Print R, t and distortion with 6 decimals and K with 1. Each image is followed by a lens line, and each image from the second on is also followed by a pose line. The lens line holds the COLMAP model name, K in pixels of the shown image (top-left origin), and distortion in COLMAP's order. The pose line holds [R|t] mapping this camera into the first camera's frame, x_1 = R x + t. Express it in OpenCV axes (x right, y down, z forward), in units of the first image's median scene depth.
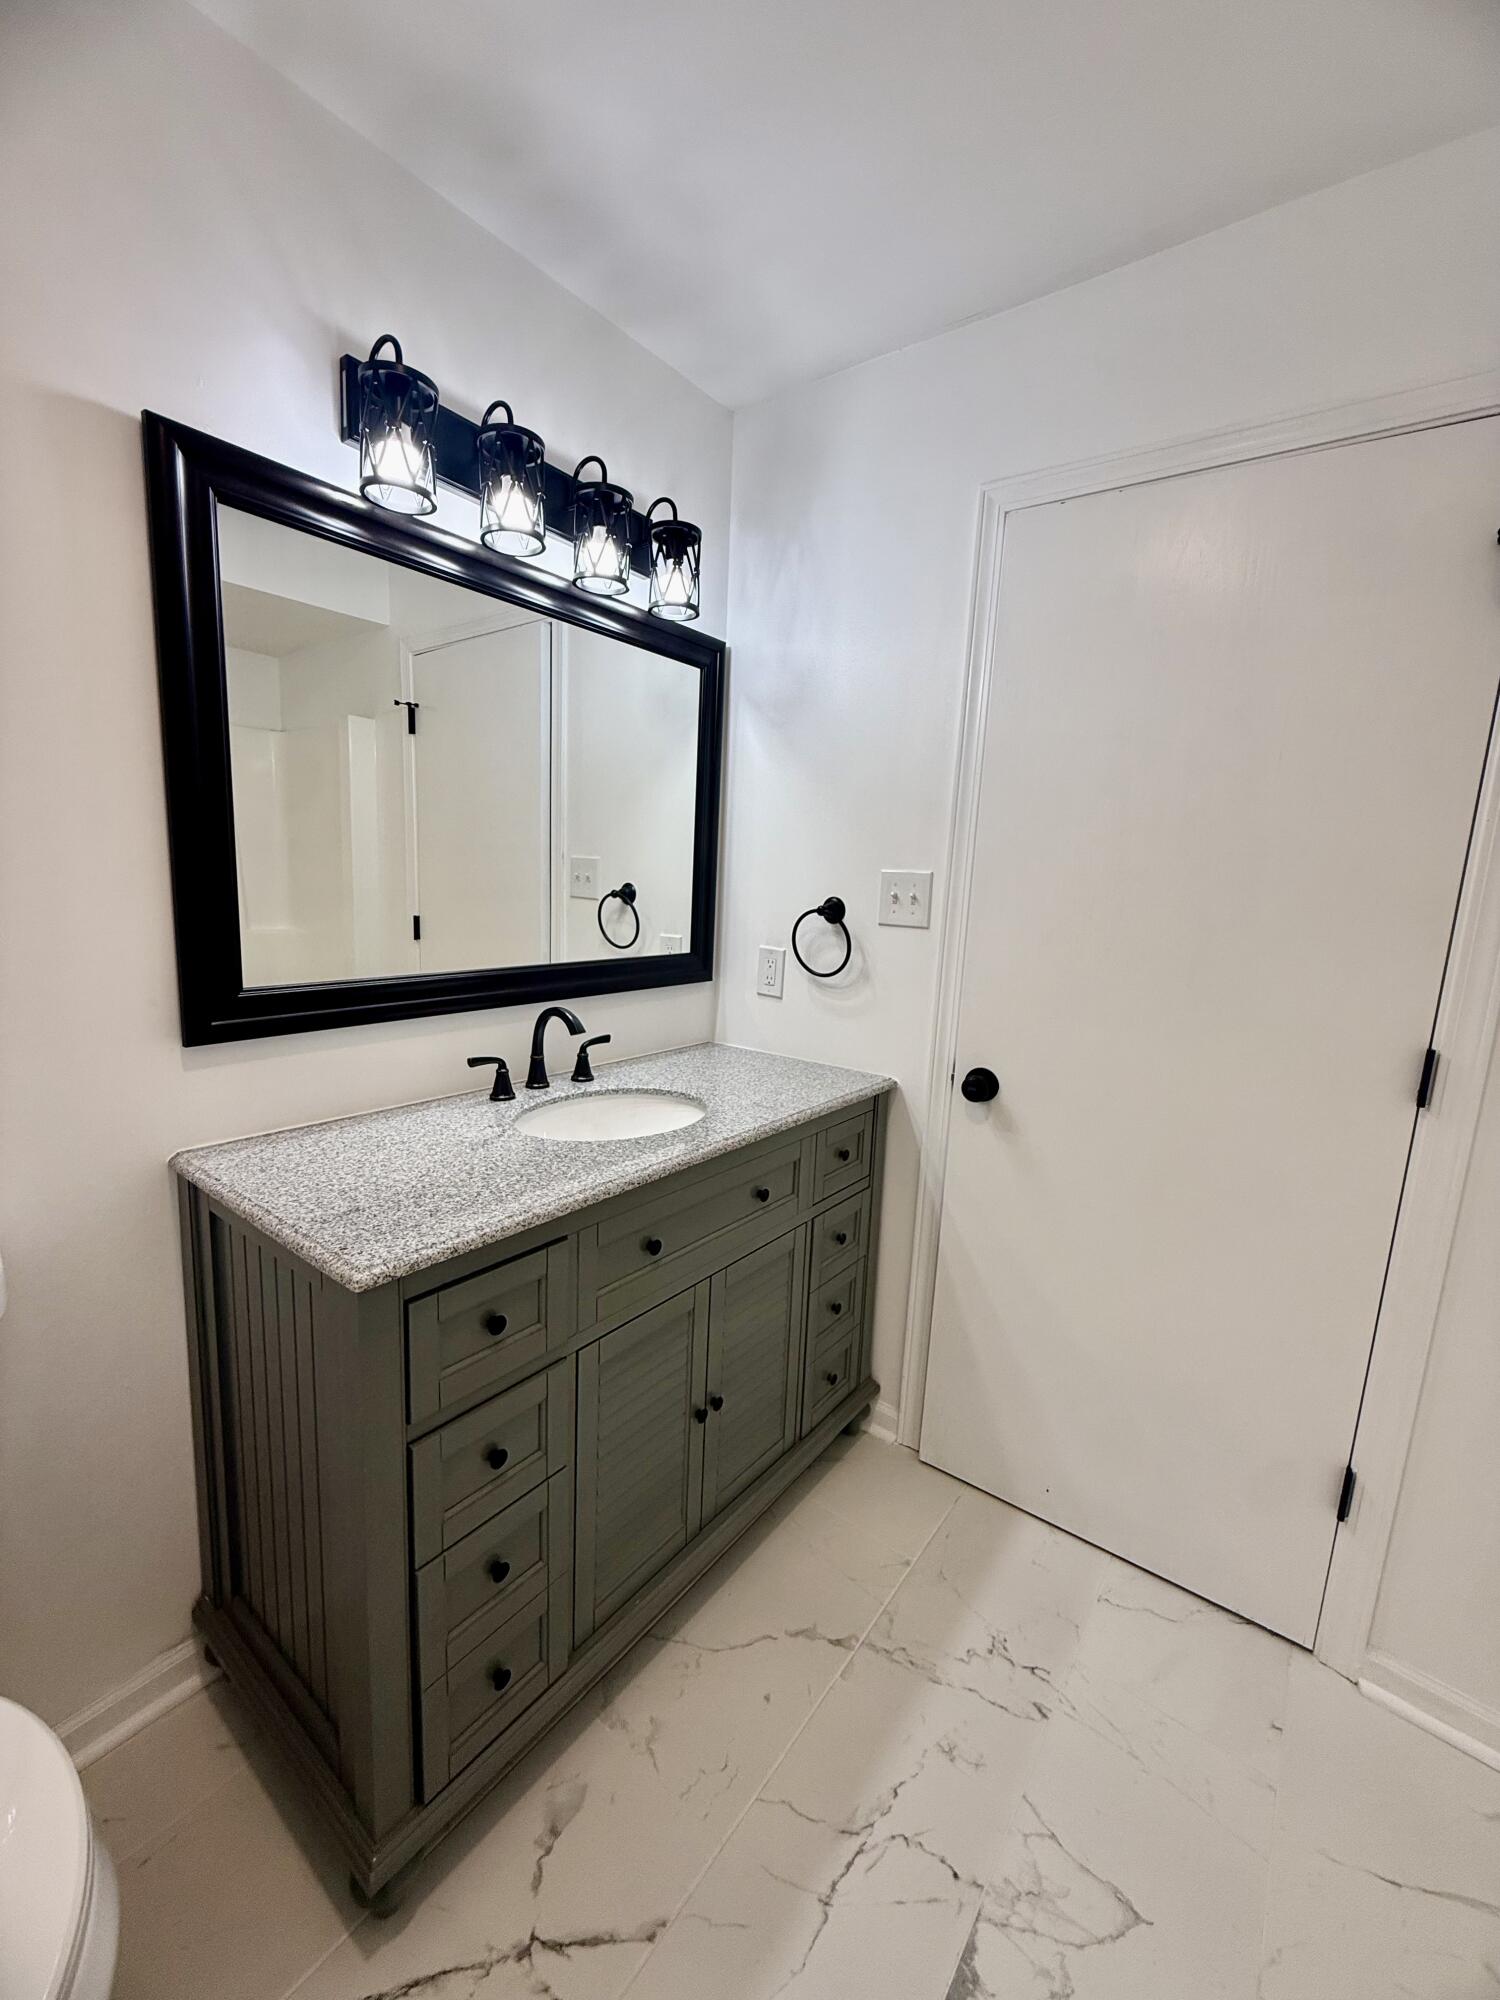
lens RADIAL K [[800.5, 0, 750.3], [0, 800.5, 993.3], [0, 0, 1]] dist [-0.001871, 0.000877]
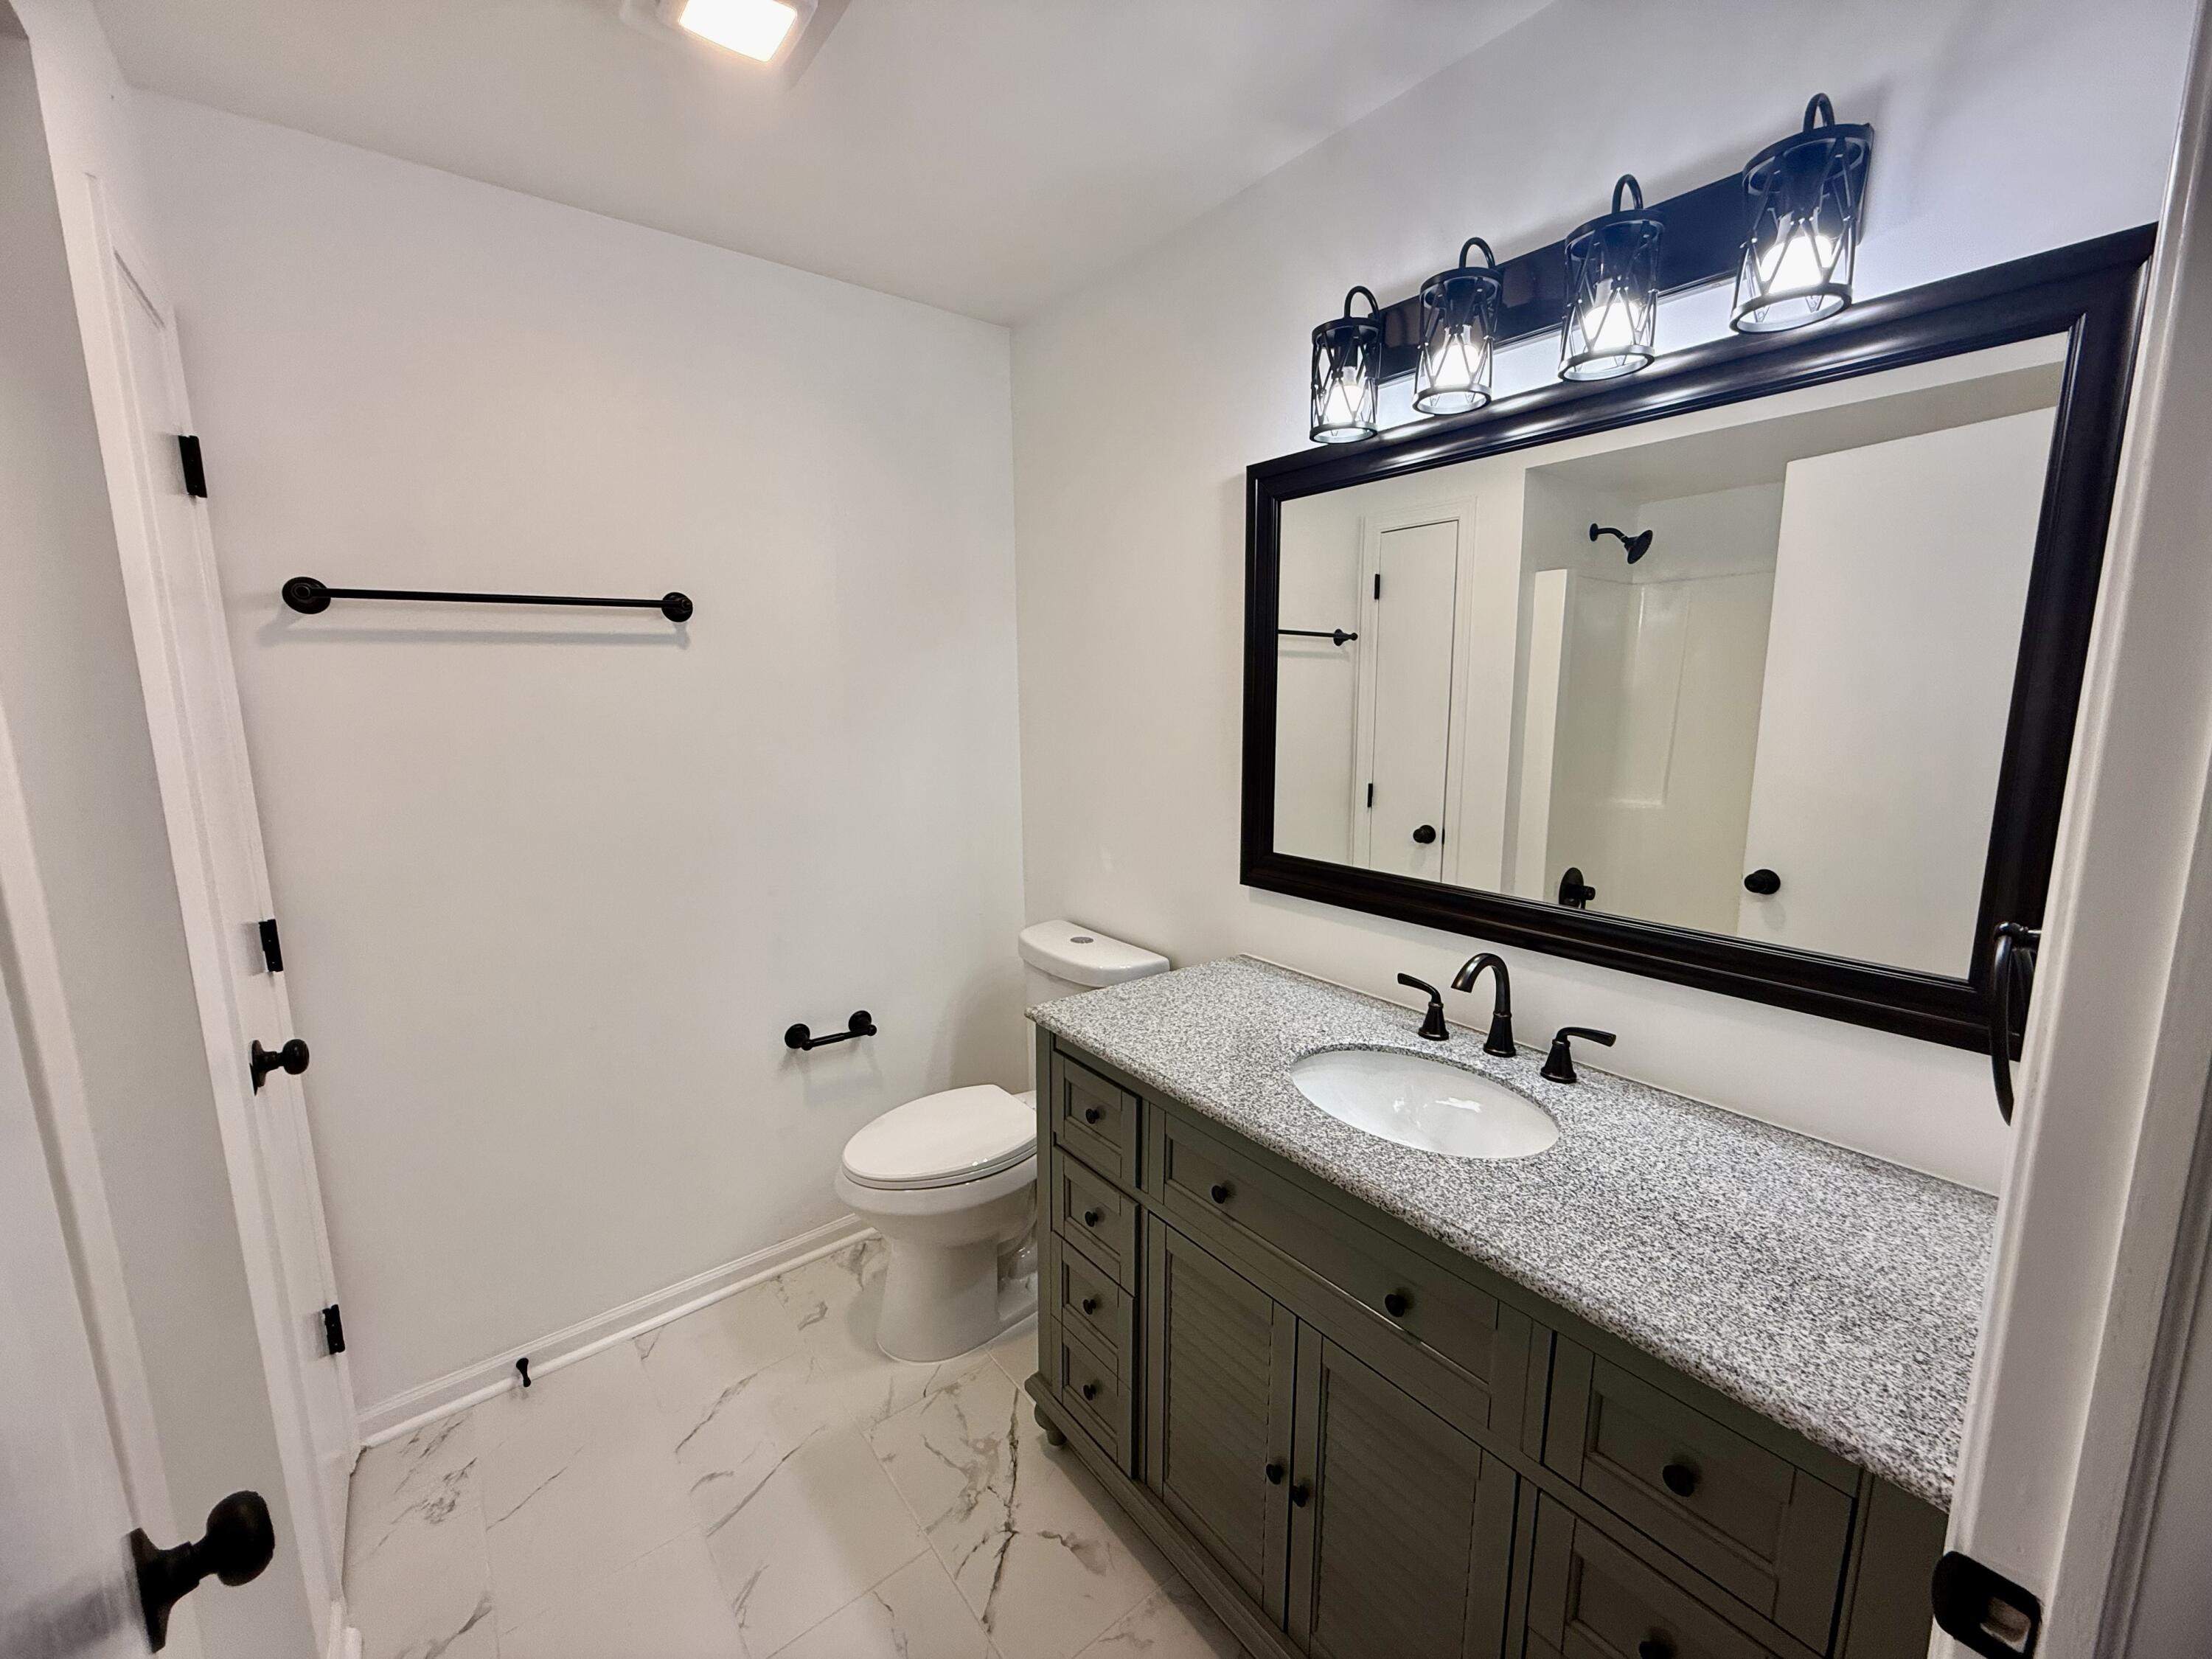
lens RADIAL K [[885.3, 0, 1107.6], [0, 885.3, 837.5], [0, 0, 1]] dist [-0.001871, 0.000877]
pose [[-0.249040, 0.118065, -0.961270, 0.813469], [-0.154488, 0.974990, 0.159774, -0.213193], [0.956092, 0.188295, -0.224572, 1.011410]]
